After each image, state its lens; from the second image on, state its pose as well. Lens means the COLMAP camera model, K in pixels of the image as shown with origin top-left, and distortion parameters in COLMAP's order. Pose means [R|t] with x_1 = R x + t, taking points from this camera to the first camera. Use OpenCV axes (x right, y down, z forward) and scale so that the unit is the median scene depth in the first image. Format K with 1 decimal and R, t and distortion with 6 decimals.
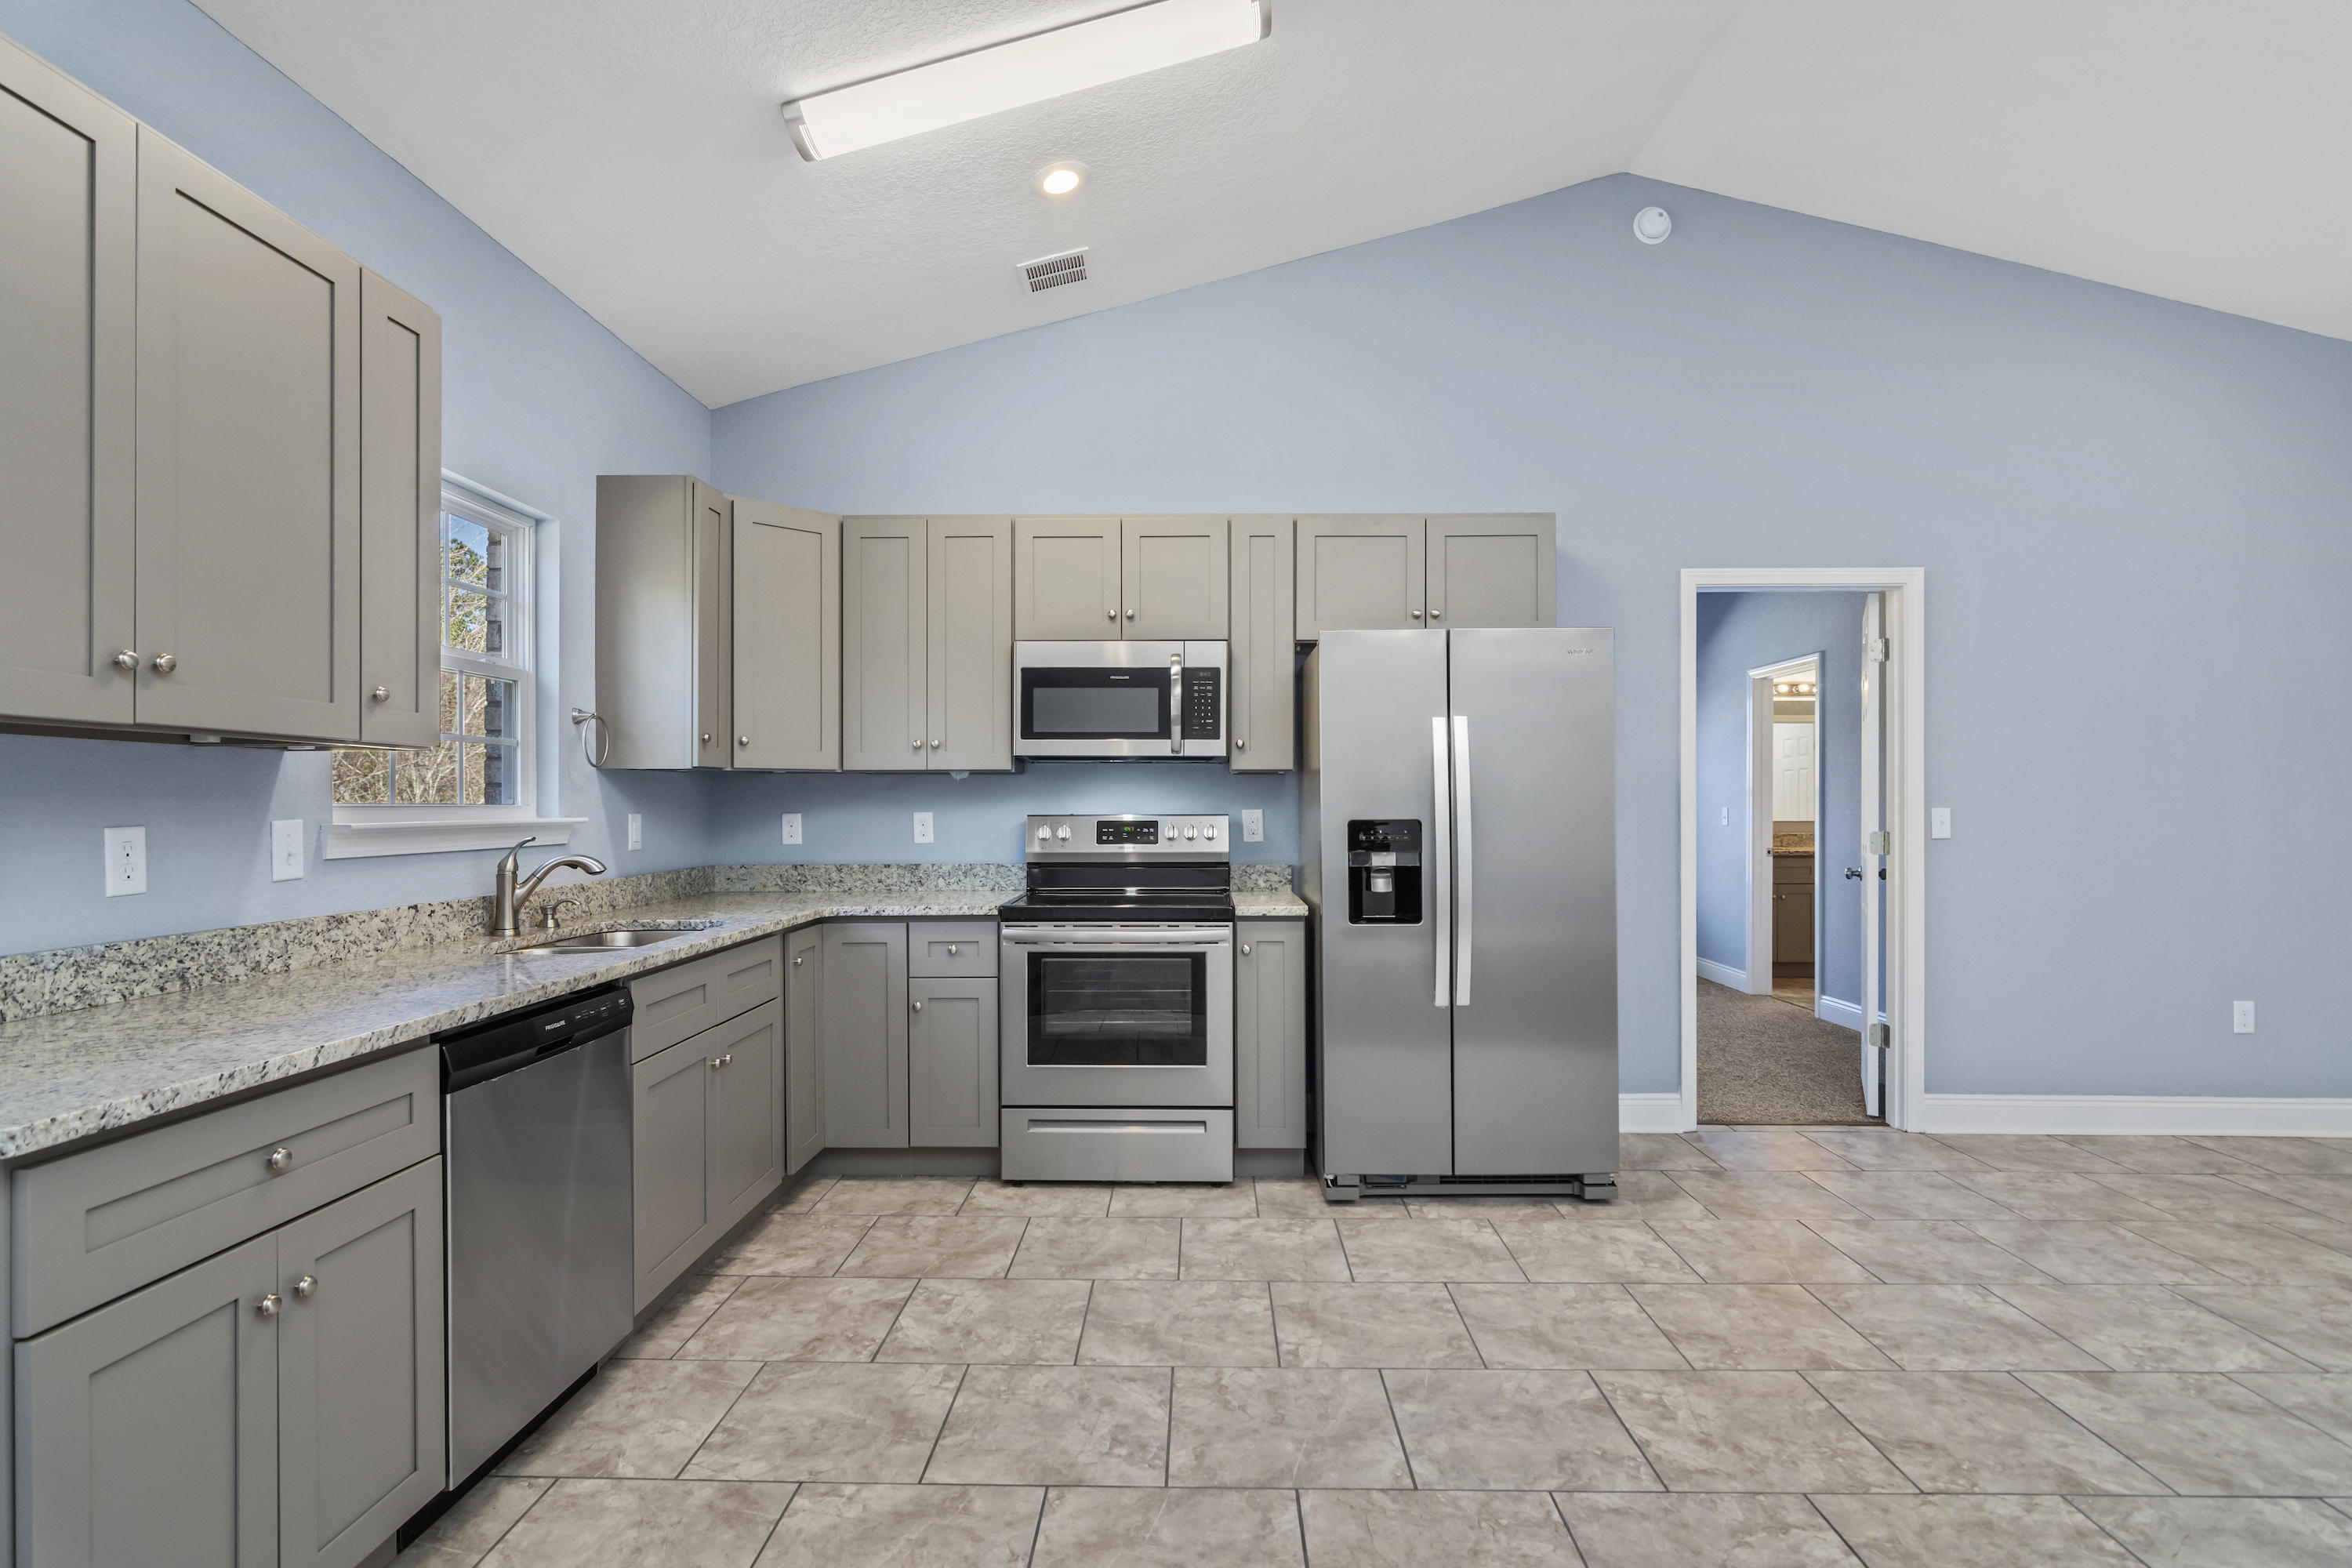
lens RADIAL K [[1168.6, 0, 1173.7], [0, 1168.6, 795.4], [0, 0, 1]] dist [-0.005399, 0.001712]
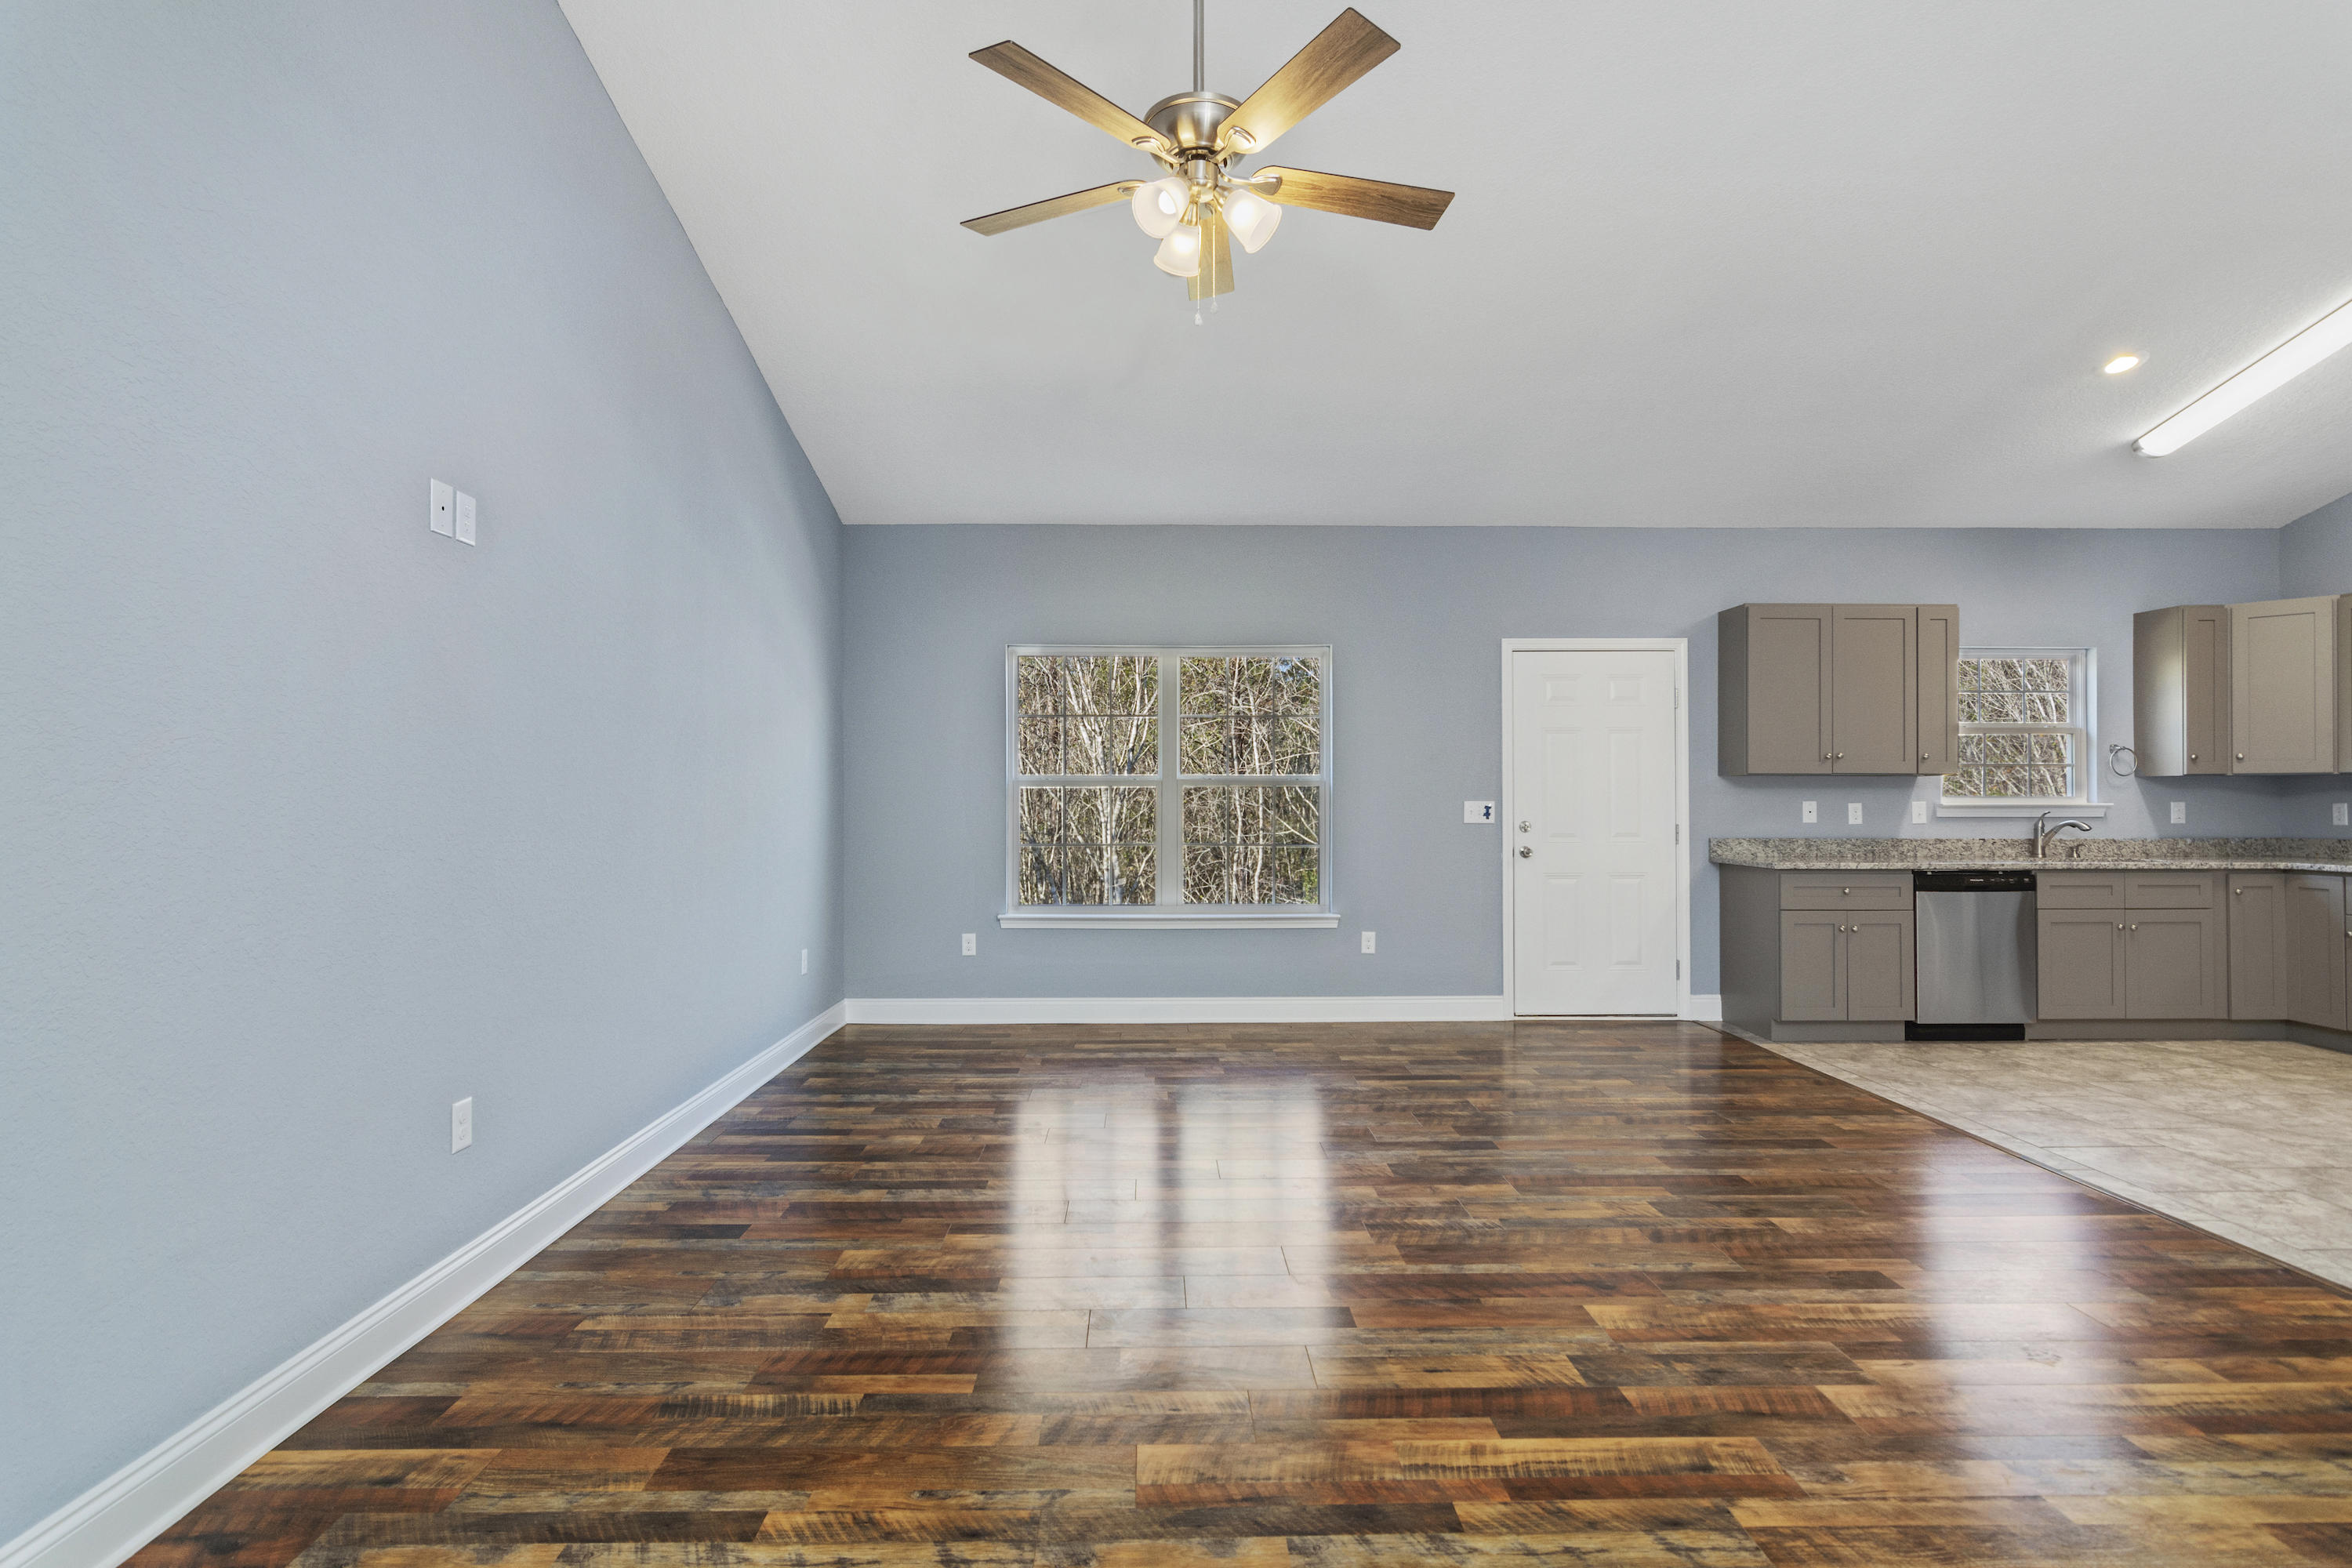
lens RADIAL K [[1134.3, 0, 1171.8], [0, 1134.3, 785.1], [0, 0, 1]] dist [-0.004386, 0.003815]
pose [[0.044391, -0.008038, -0.998982, 1.192418], [0.005540, 0.999954, -0.007800, -0.004353], [0.998999, -0.005188, 0.044433, -0.566928]]
